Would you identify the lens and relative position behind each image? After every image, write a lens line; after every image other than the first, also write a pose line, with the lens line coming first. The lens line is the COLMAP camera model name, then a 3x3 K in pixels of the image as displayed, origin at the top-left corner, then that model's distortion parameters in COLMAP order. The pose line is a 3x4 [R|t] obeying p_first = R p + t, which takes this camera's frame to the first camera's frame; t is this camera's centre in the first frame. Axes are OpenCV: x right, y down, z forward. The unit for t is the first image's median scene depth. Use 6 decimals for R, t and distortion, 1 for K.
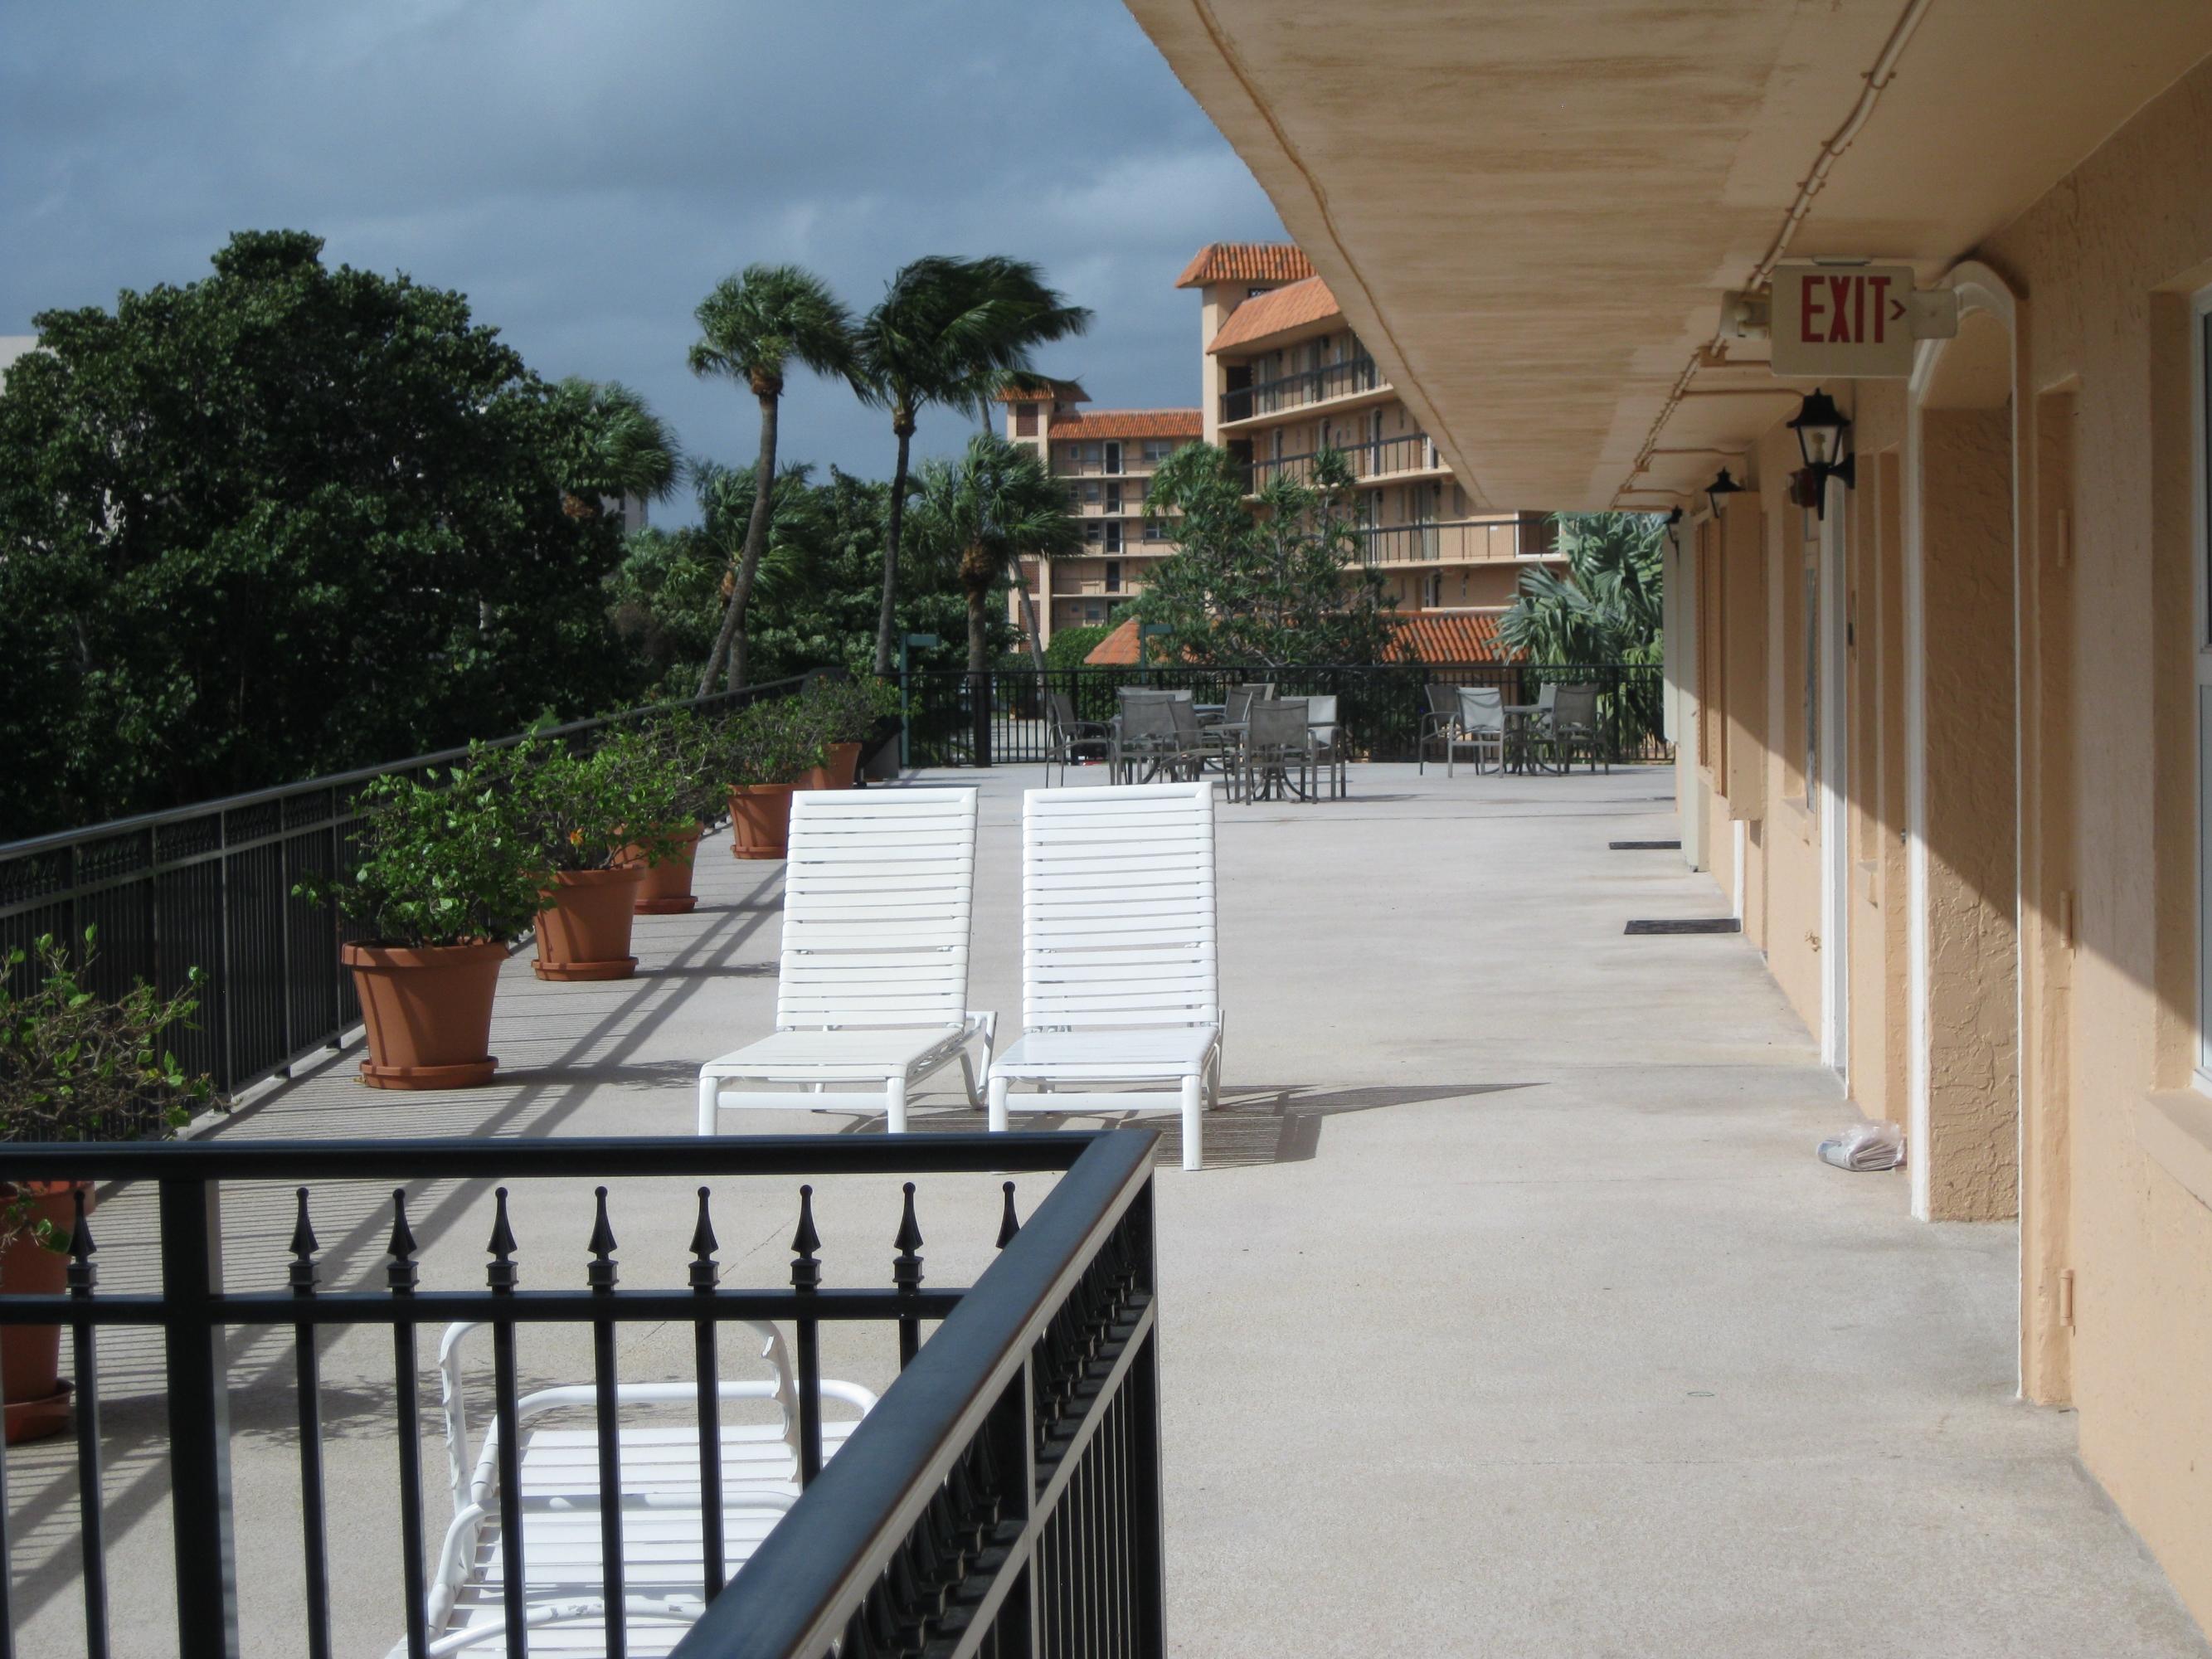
lens RADIAL K [[4977.2, 0, 1107.7], [0, 4977.2, 833.6], [0, 0, 1]] dist [0.027236, 0.000000]
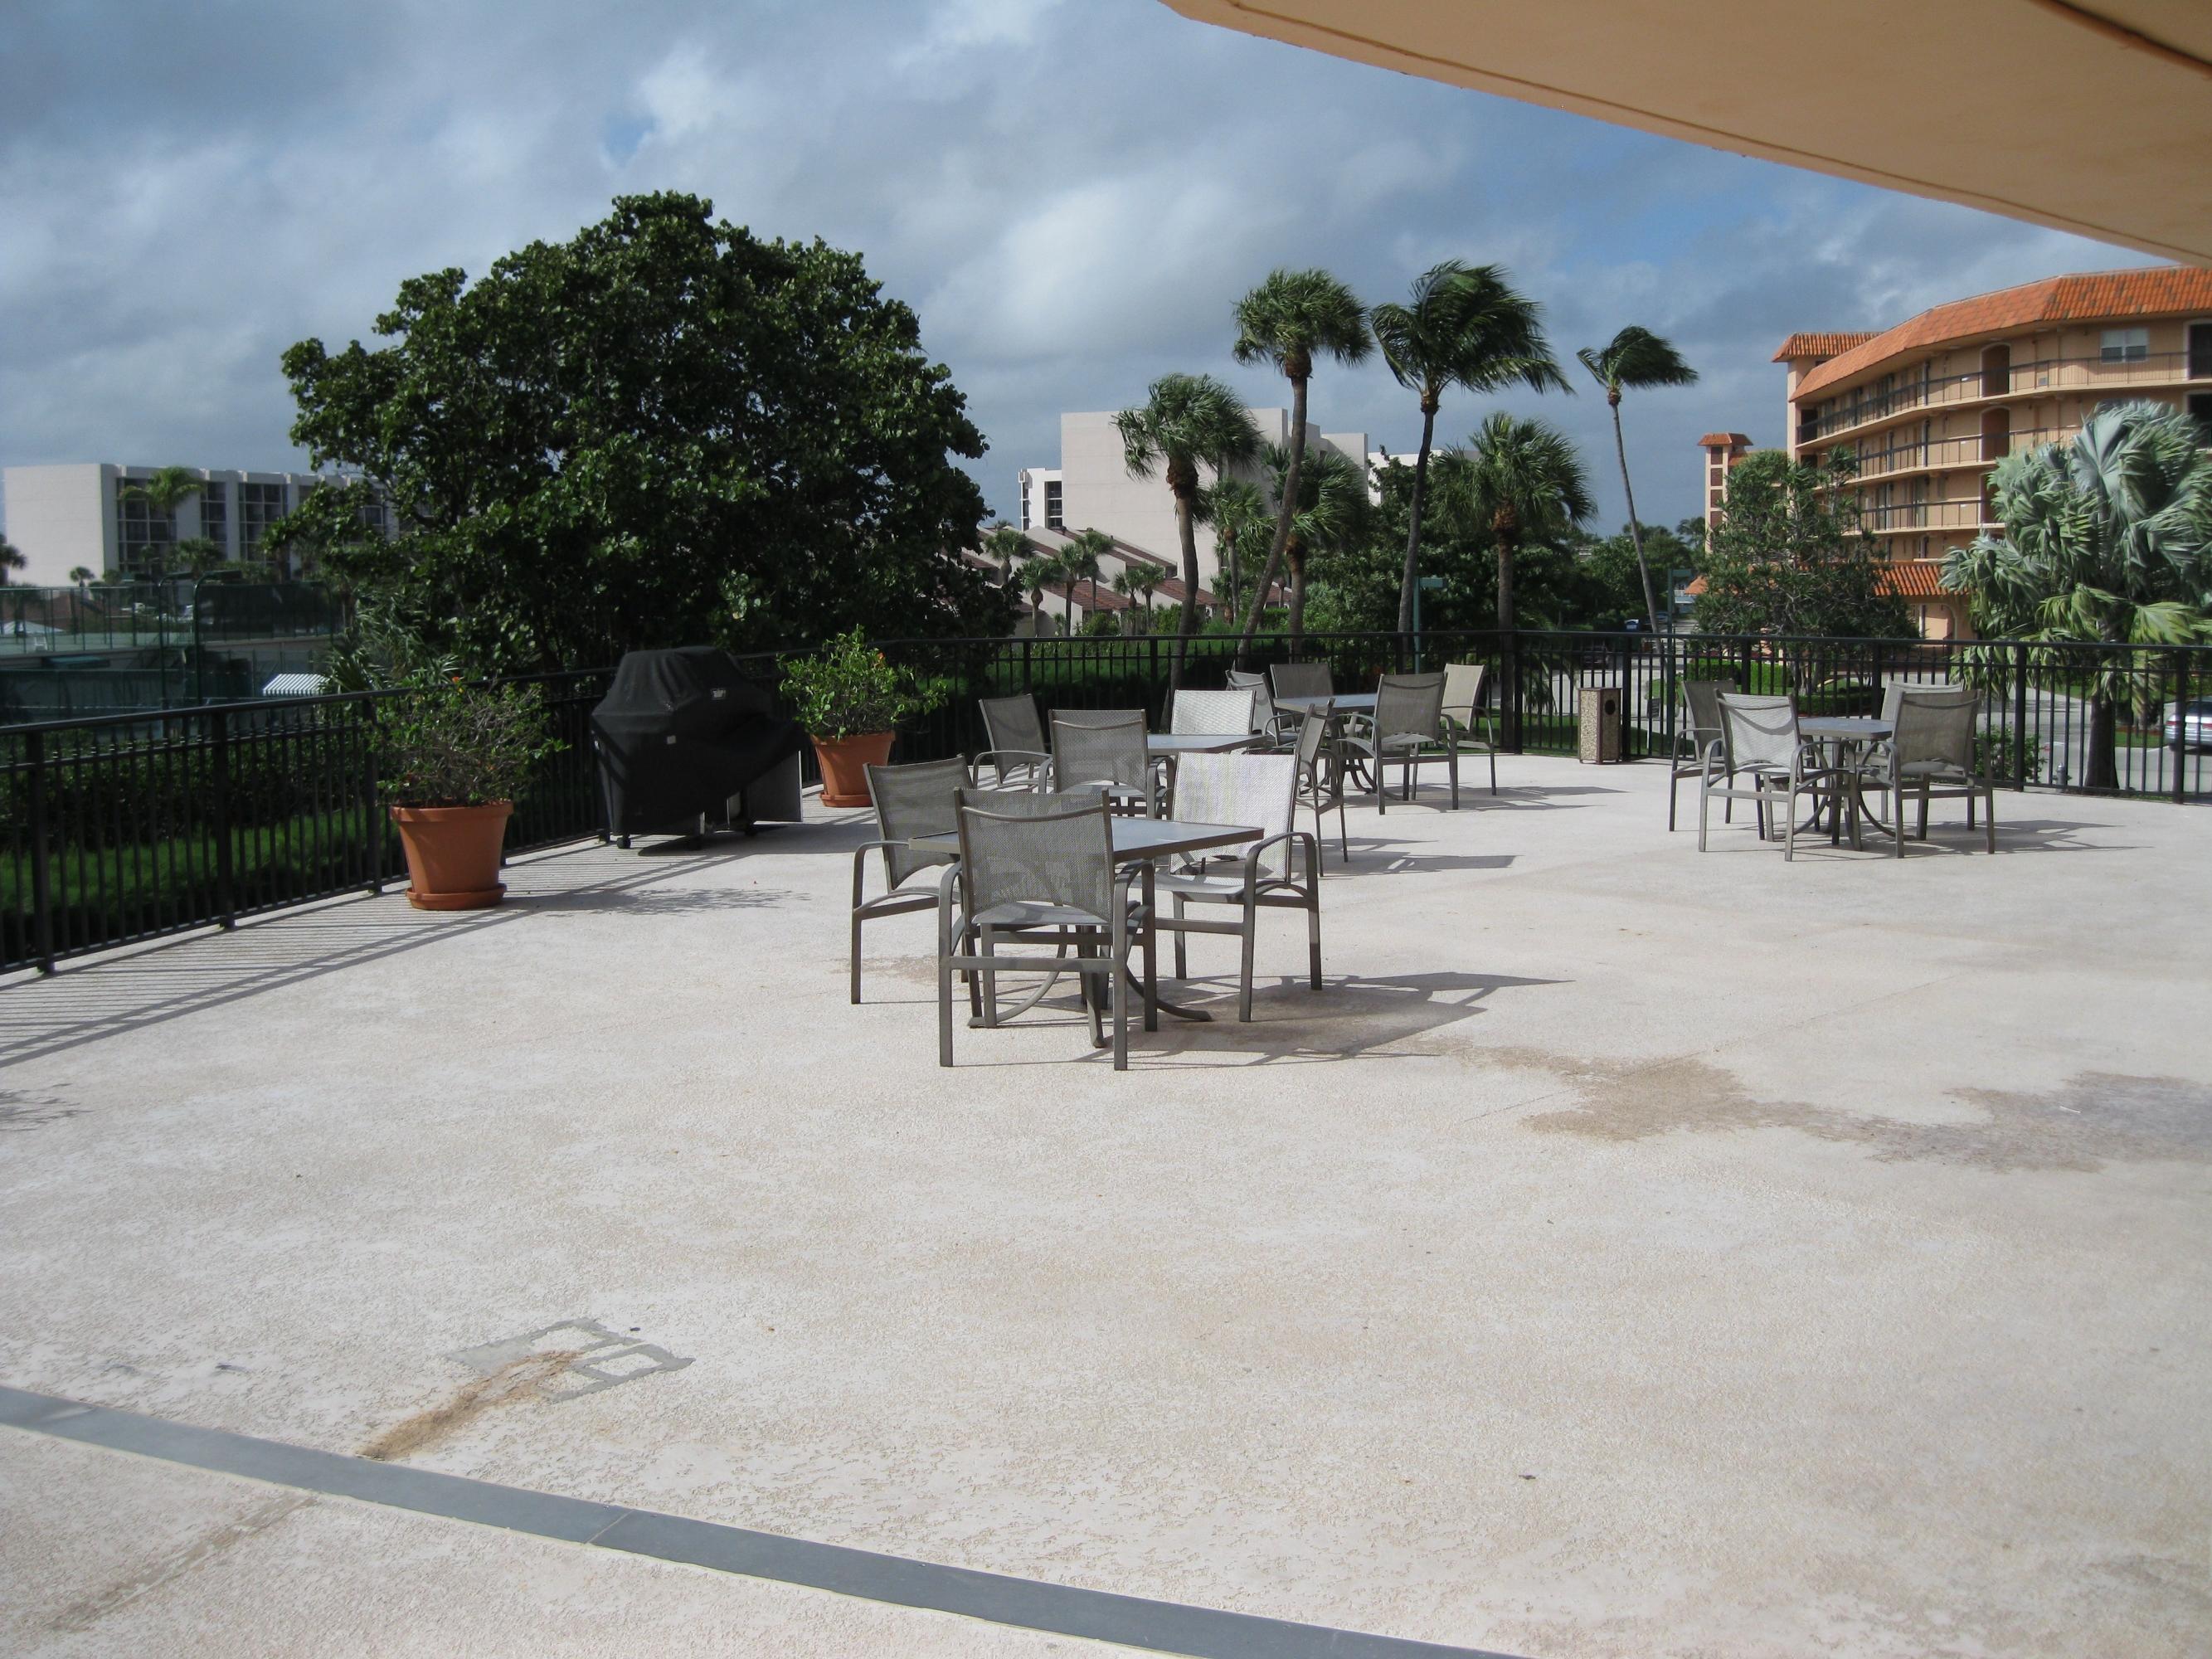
lens RADIAL K [[2232.6, 0, 1093.7], [0, 2232.6, 814.3], [0, 0, 1]] dist [-0.108471, 0.000000]
pose [[0.952461, 0.033008, -0.302866, 0.034510], [-0.011807, 0.997366, 0.071565, -0.014279], [0.304431, -0.064587, 0.950342, 0.322527]]
